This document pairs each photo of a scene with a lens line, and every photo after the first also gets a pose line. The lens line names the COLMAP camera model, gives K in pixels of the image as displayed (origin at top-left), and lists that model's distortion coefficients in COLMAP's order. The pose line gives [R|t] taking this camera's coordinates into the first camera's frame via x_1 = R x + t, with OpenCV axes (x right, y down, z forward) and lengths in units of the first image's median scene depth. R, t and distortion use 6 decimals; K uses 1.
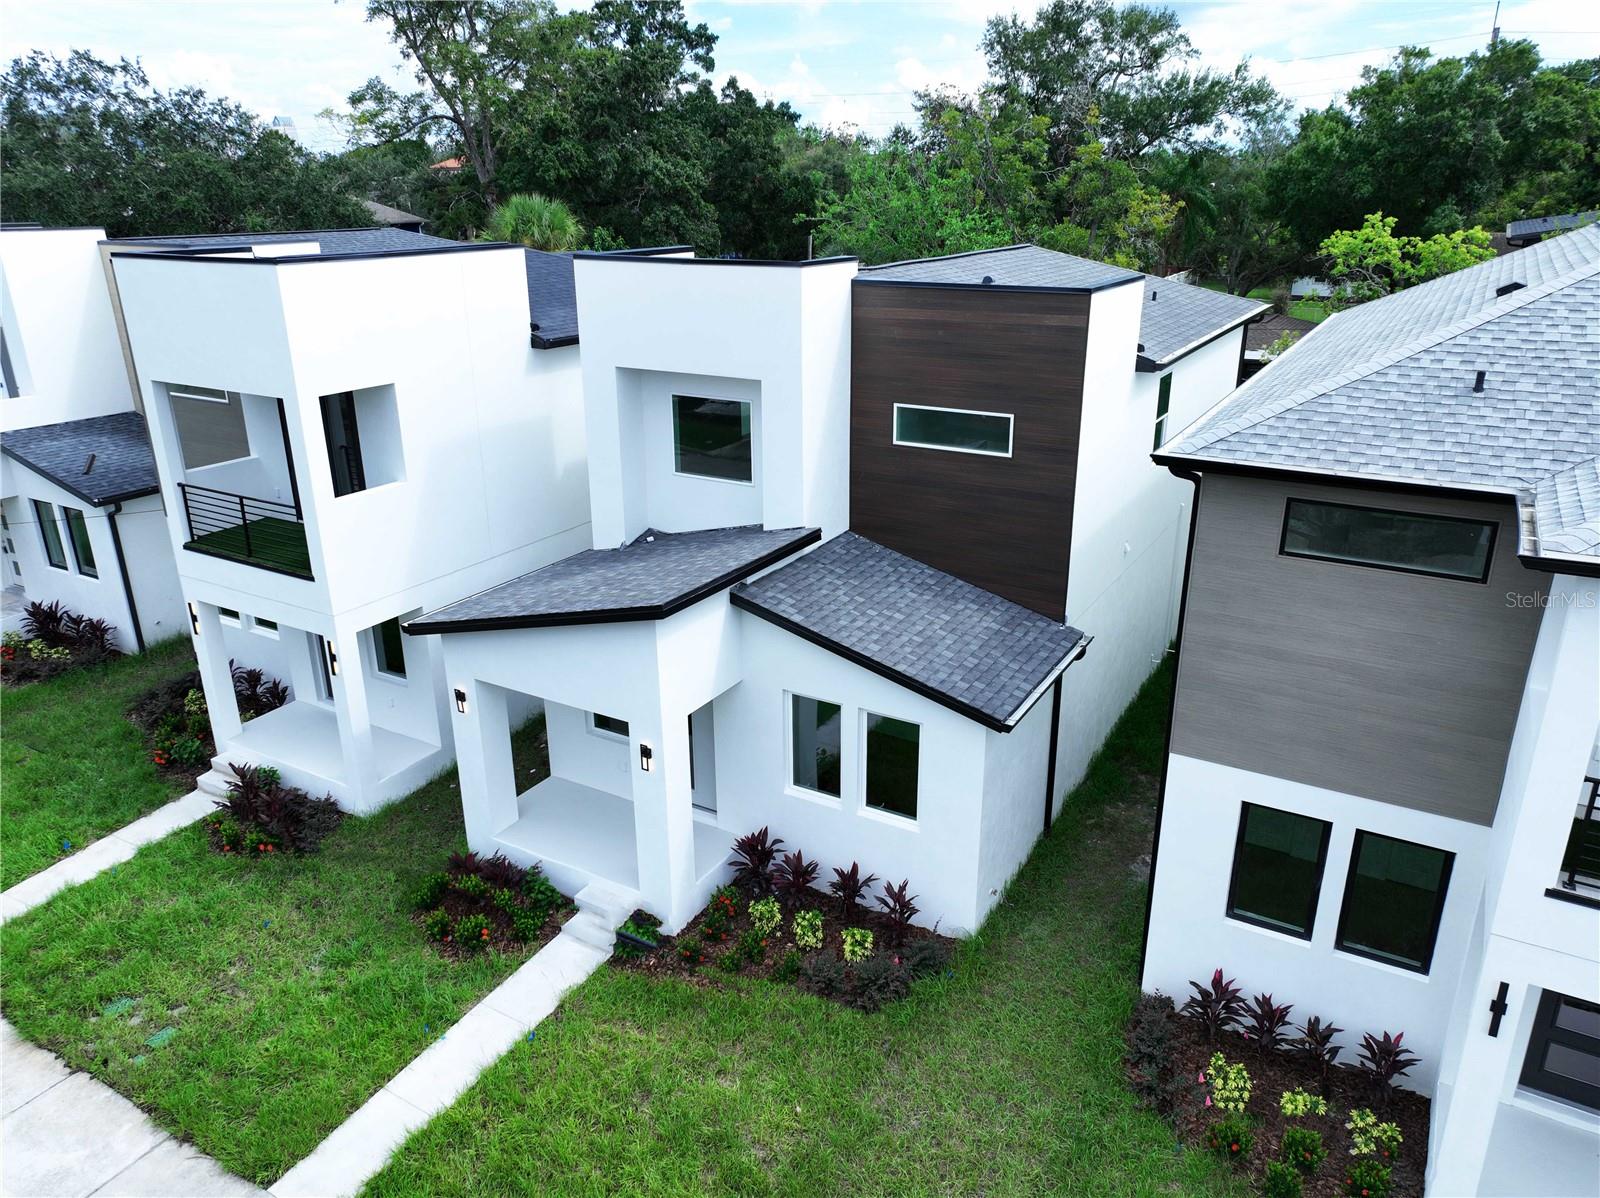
lens RADIAL K [[1127.8, 0, 799.0], [0, 1127.8, 597.5], [0, 0, 1]] dist [0.001826, 0.015403]
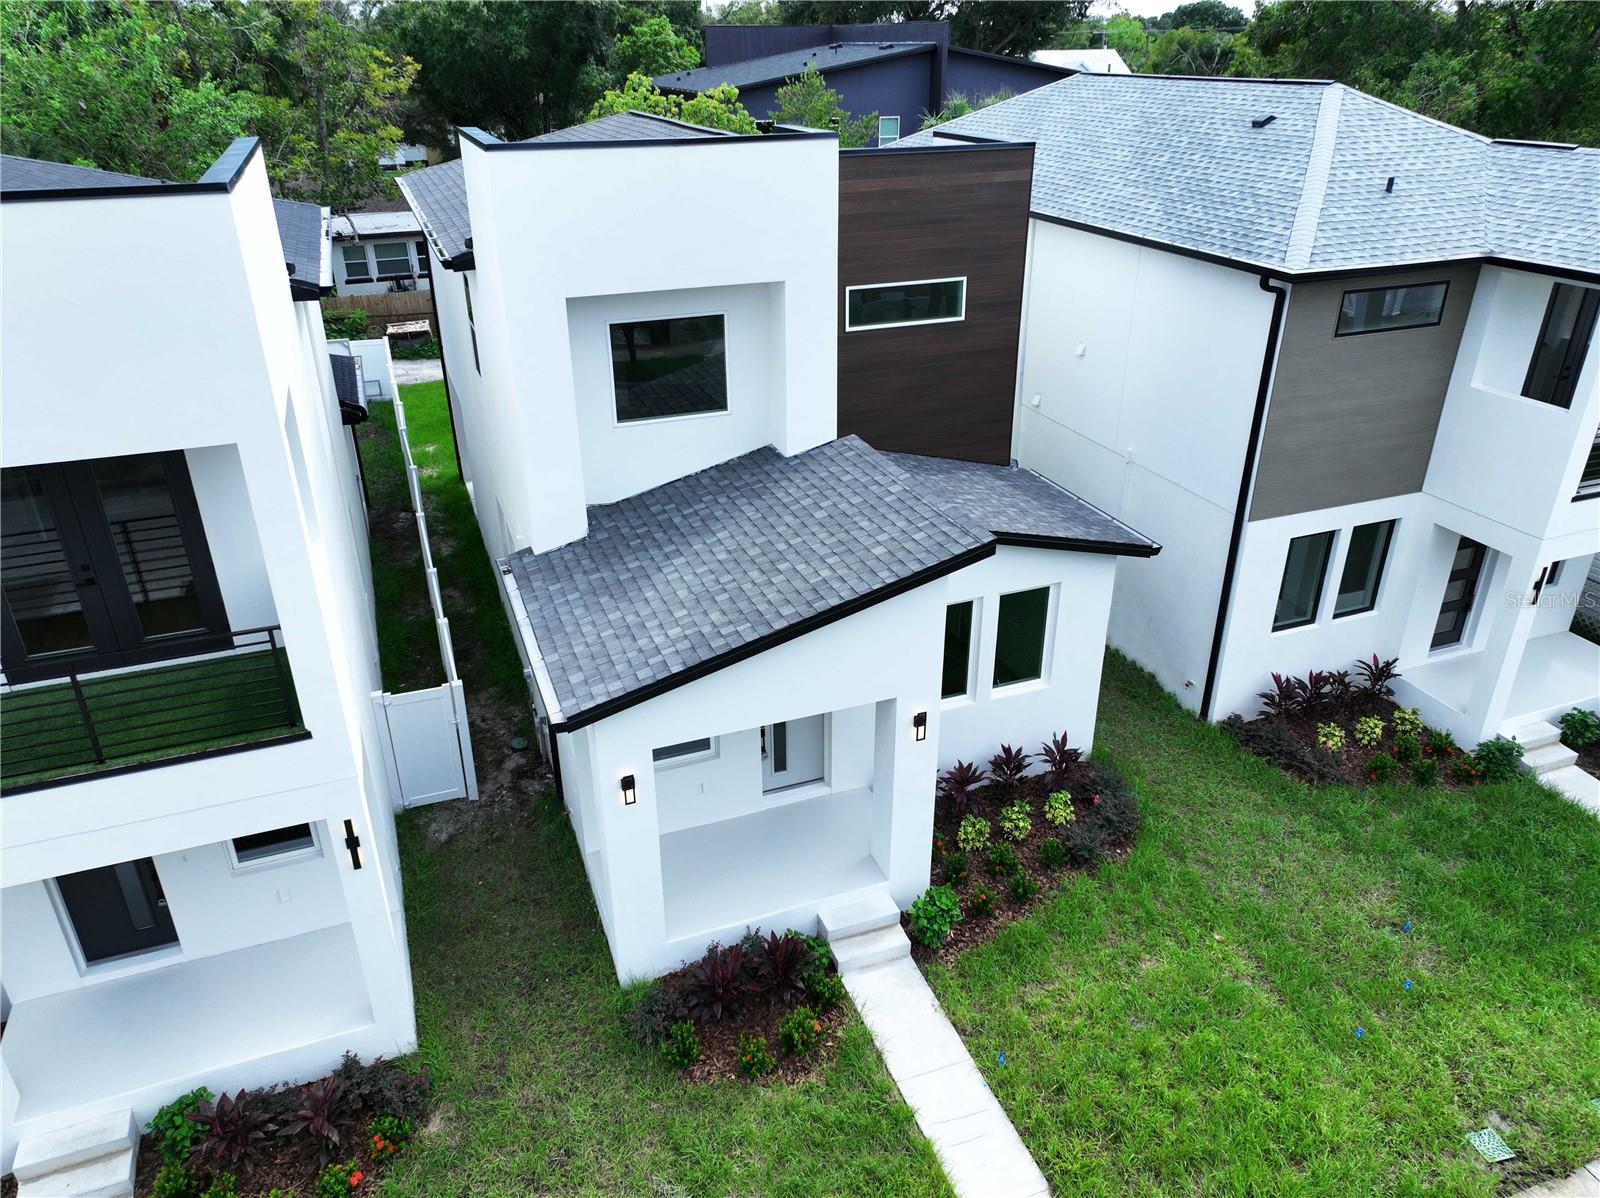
lens RADIAL K [[1127.8, 0, 802.8], [0, 1127.8, 599.8], [0, 0, 1]] dist [0.001826, 0.015403]
pose [[0.620802, -0.346504, 0.703236, -0.728065], [0.271985, 0.936501, 0.221338, -0.157581], [-0.735275, 0.053863, 0.675625, 0.447247]]
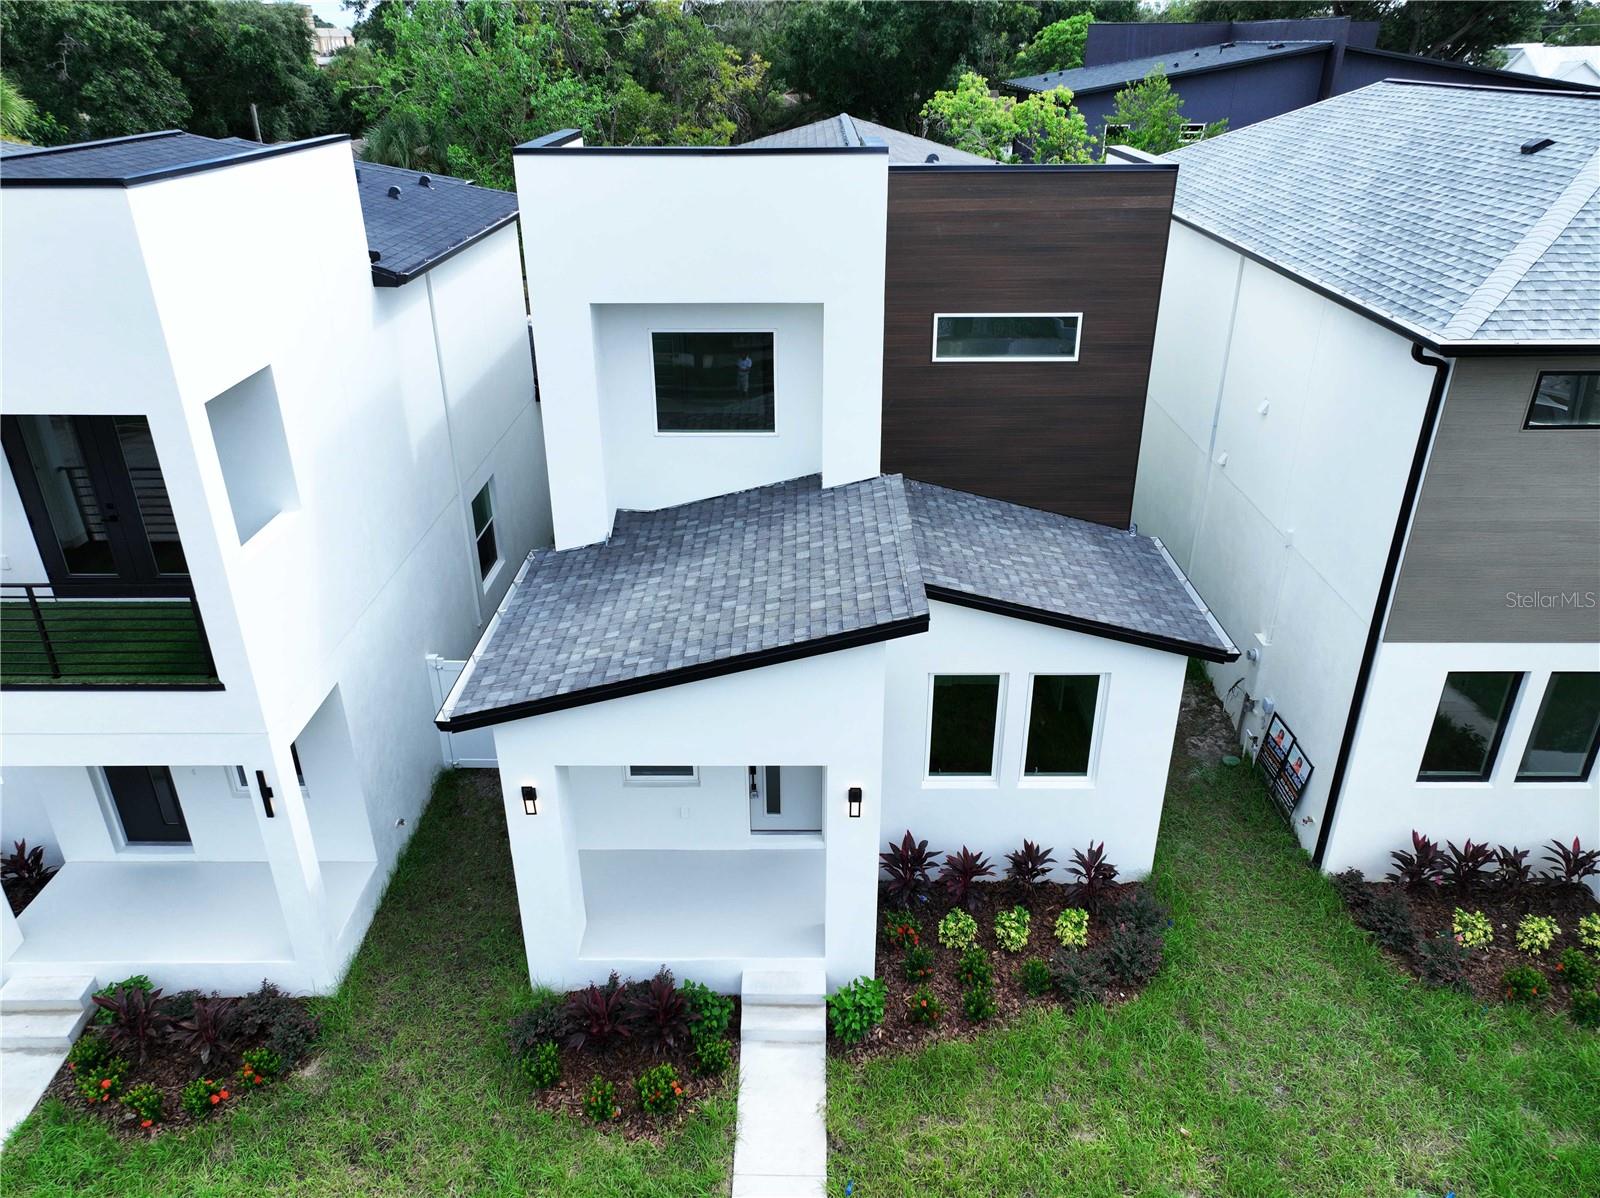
lens RADIAL K [[1127.8, 0, 801.6], [0, 1127.8, 599.2], [0, 0, 1]] dist [0.001826, 0.015403]
pose [[0.864662, -0.221316, 0.450975, -0.466850], [0.171963, 0.973888, 0.148228, -0.113887], [-0.472004, -0.050616, 0.880142, 0.309806]]
